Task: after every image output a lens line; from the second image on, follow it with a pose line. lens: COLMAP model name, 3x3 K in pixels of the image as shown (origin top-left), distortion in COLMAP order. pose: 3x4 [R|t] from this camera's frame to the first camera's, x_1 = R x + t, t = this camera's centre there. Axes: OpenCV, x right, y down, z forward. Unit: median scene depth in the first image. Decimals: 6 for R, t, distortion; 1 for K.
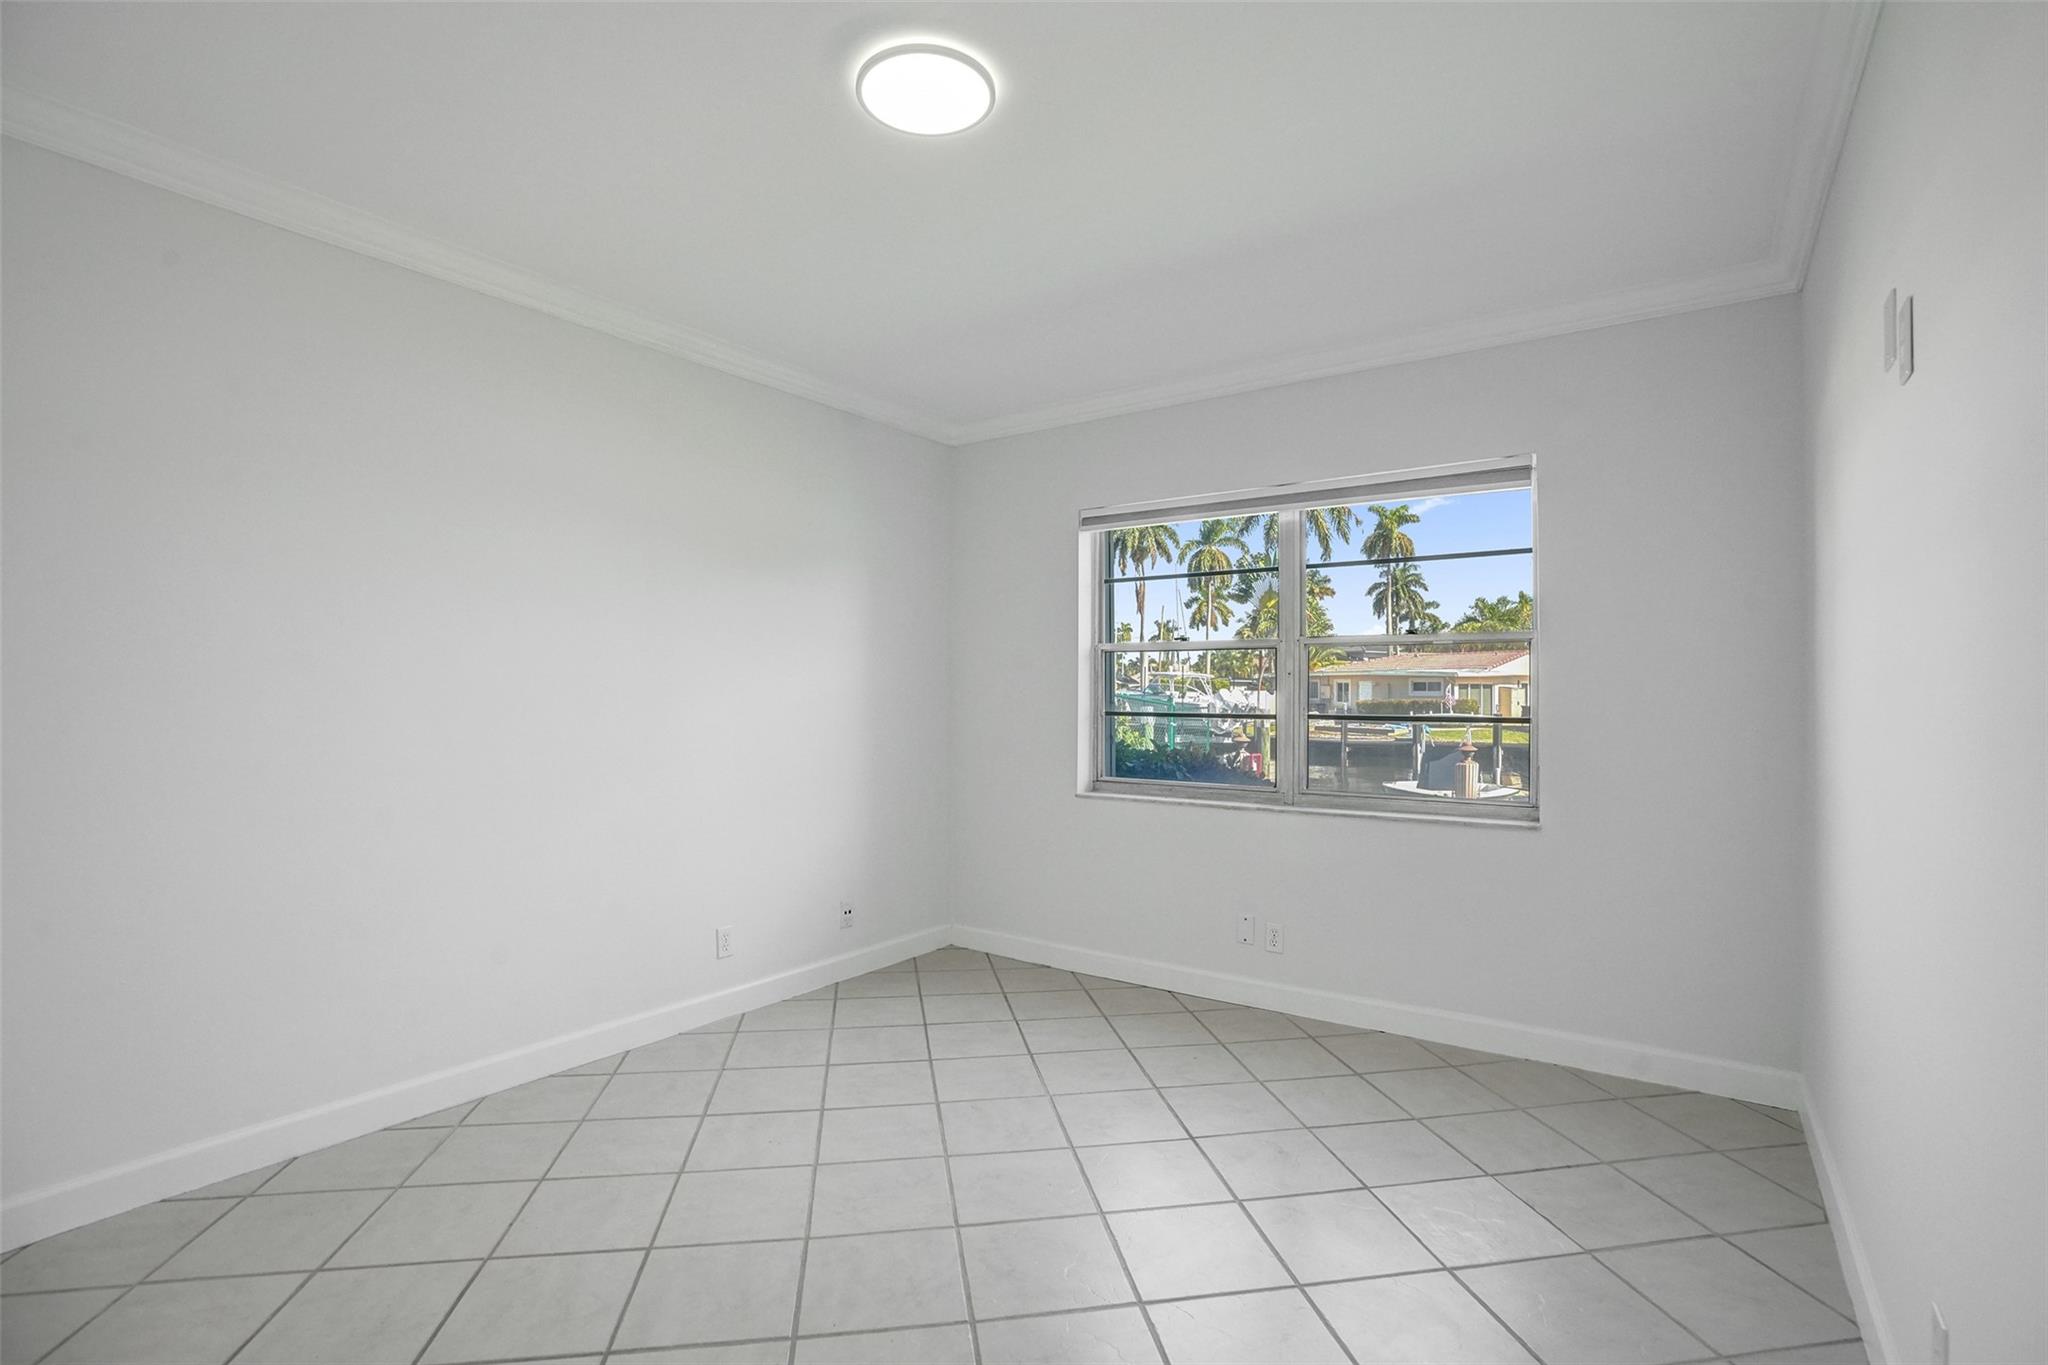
lens RADIAL K [[959.1, 0, 1024.0], [0, 959.1, 682.5], [0, 0, 1]] dist [-0.064790, 0.024935]
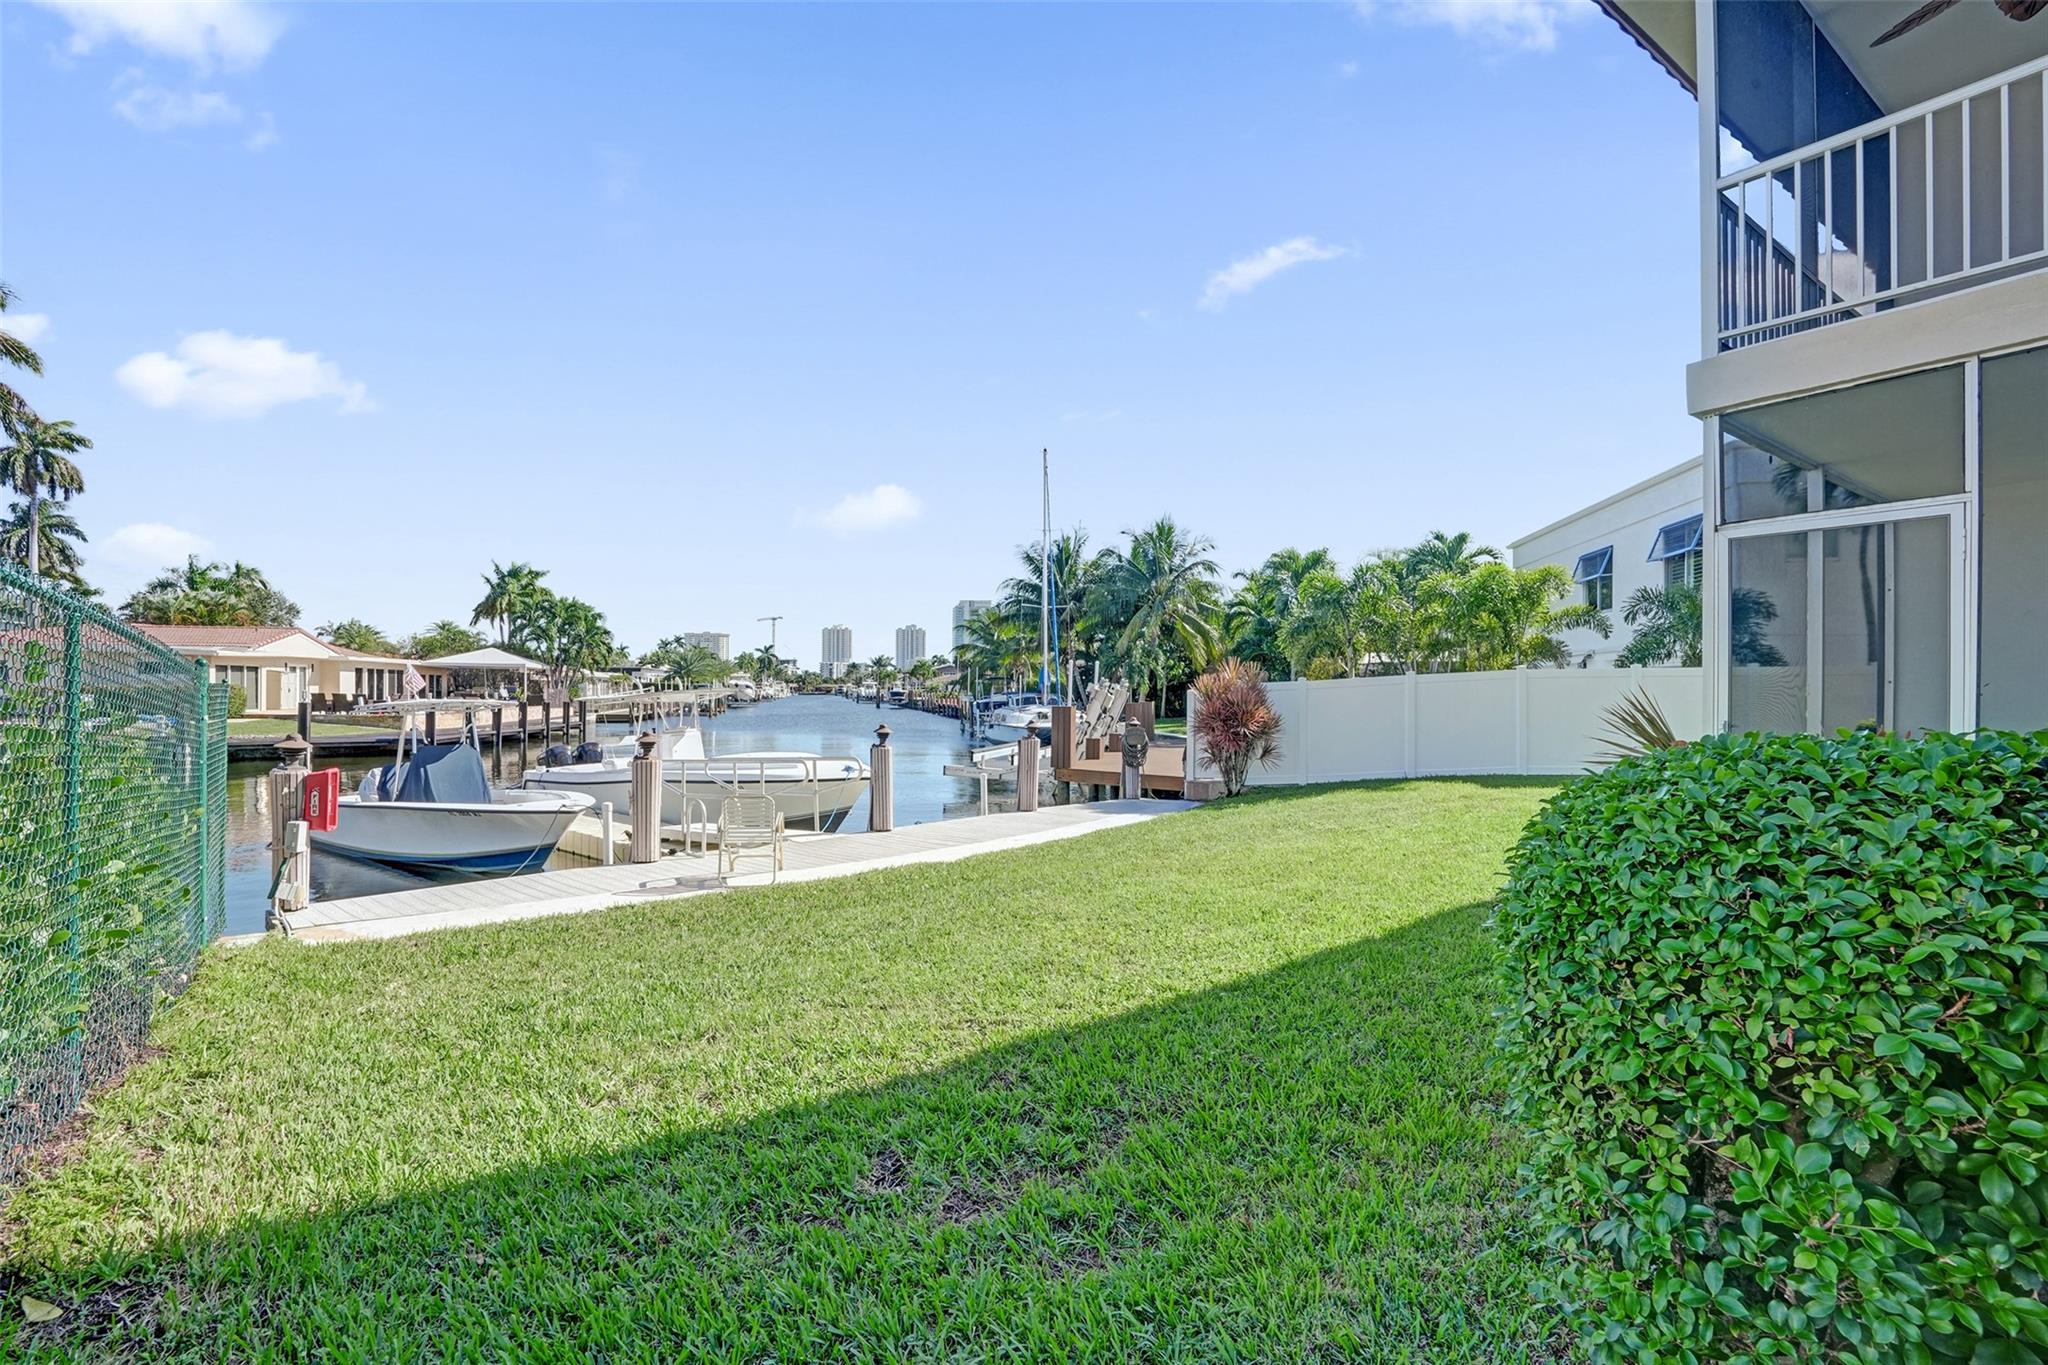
lens RADIAL K [[952.4, 0, 1024.0], [0, 952.4, 682.5], [0, 0, 1]] dist [-0.033584, 0.000306]
pose [[0.336573, 0.006249, 0.941637, -0.427457], [-0.017308, 0.999850, -0.000449, 0.052339], [-0.941498, -0.016147, 0.336630, 1.277760]]
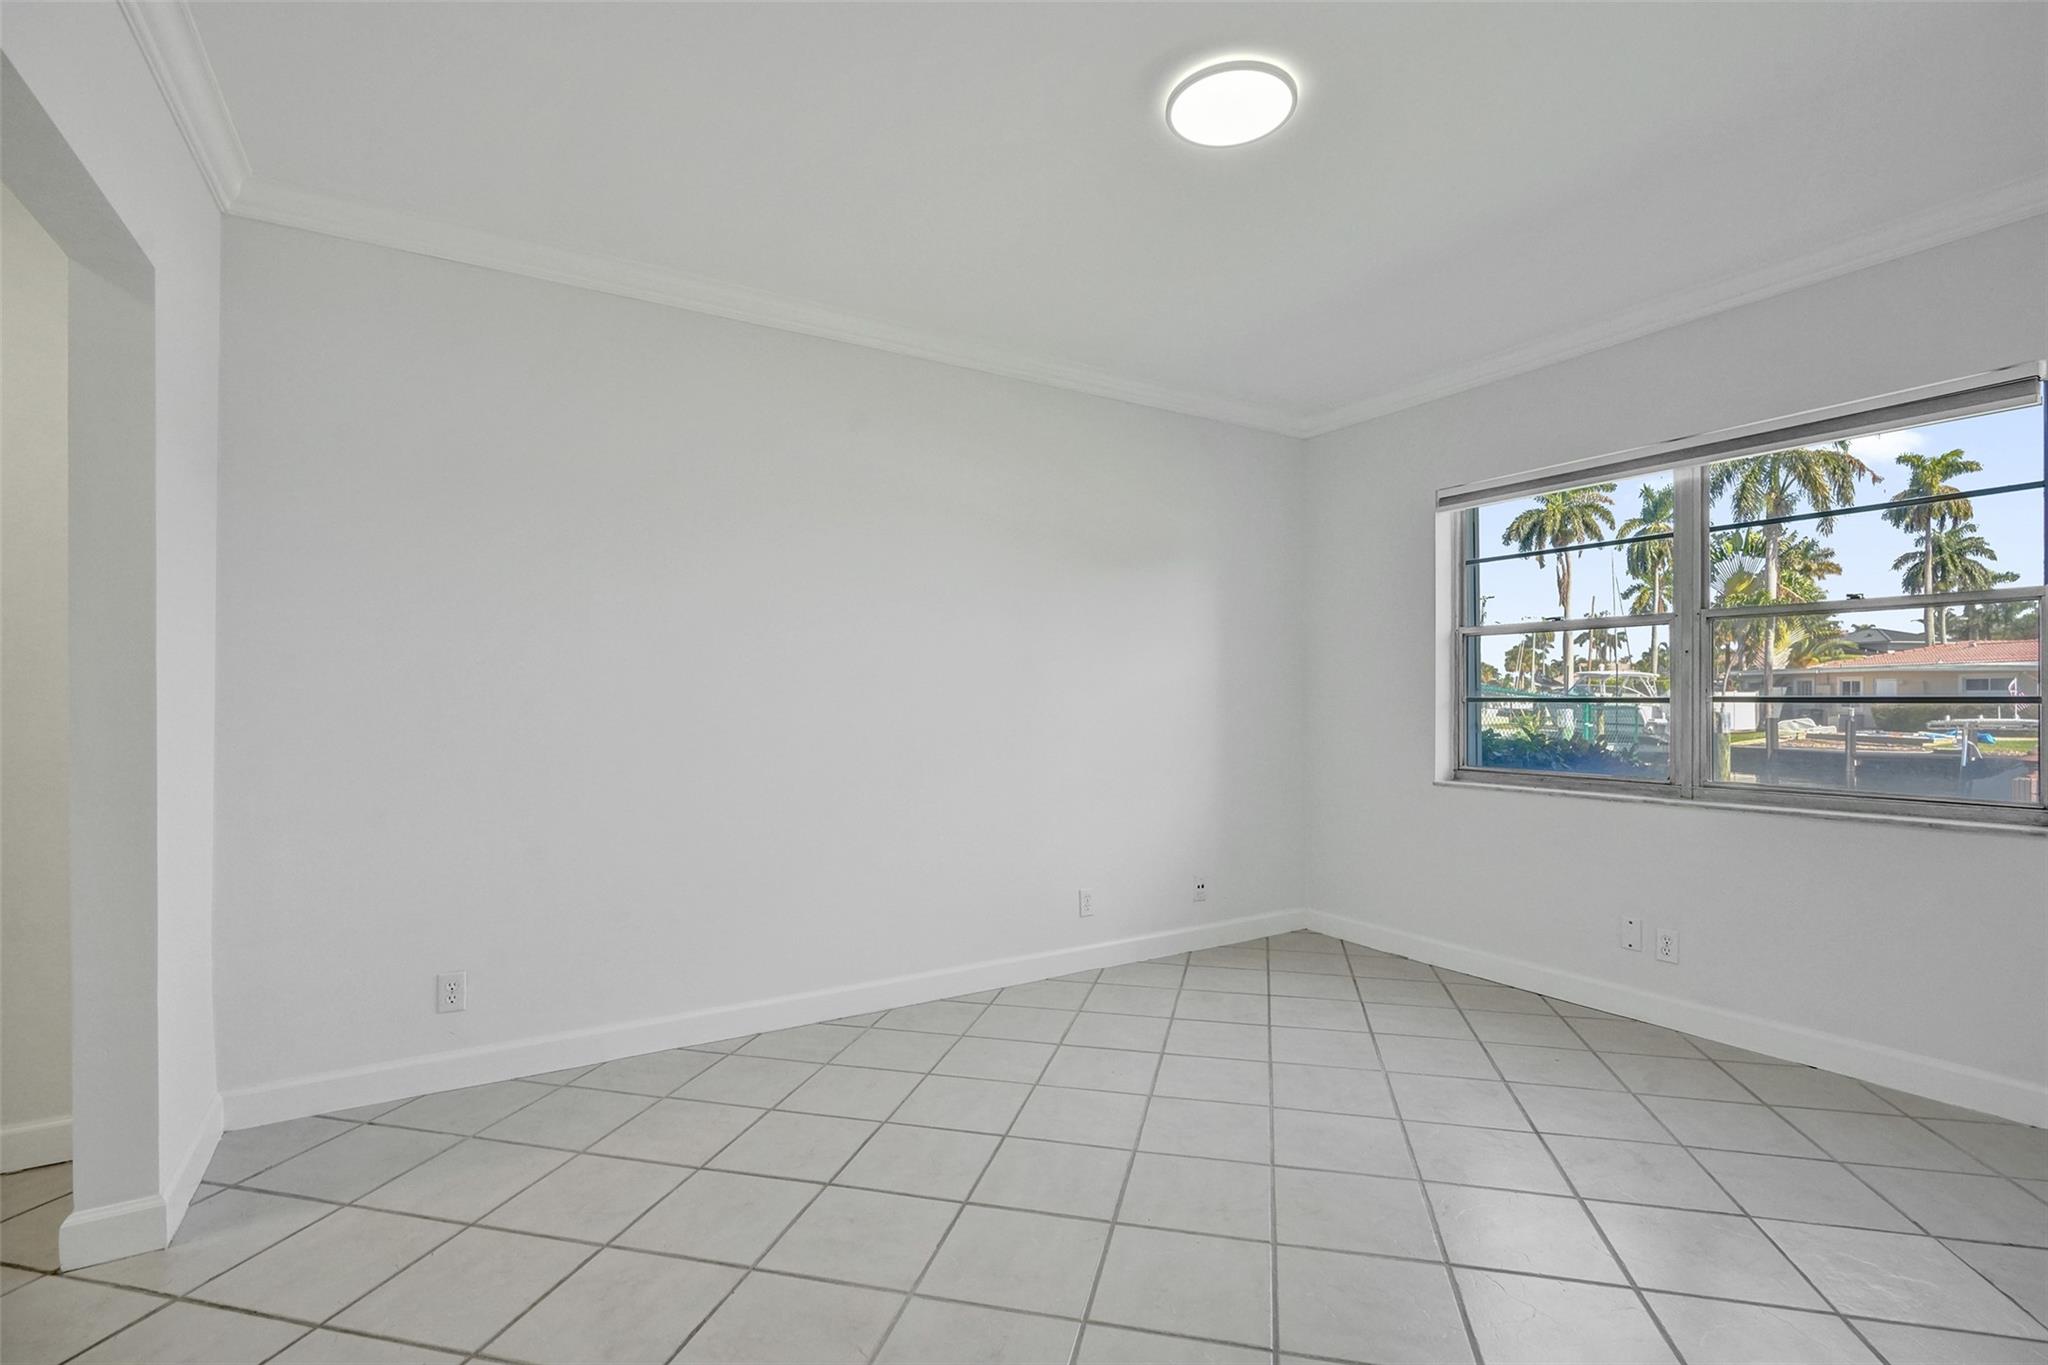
lens RADIAL K [[943.2, 0, 1024.4], [0, 943.2, 688.9], [0, 0, 1]] dist [0.001484, 0.000654]
pose [[0.920889, -0.007212, -0.389757, 0.045569], [0.007898, 0.999969, 0.000157, 0.018220], [0.389744, -0.003223, 0.920918, -0.046264]]
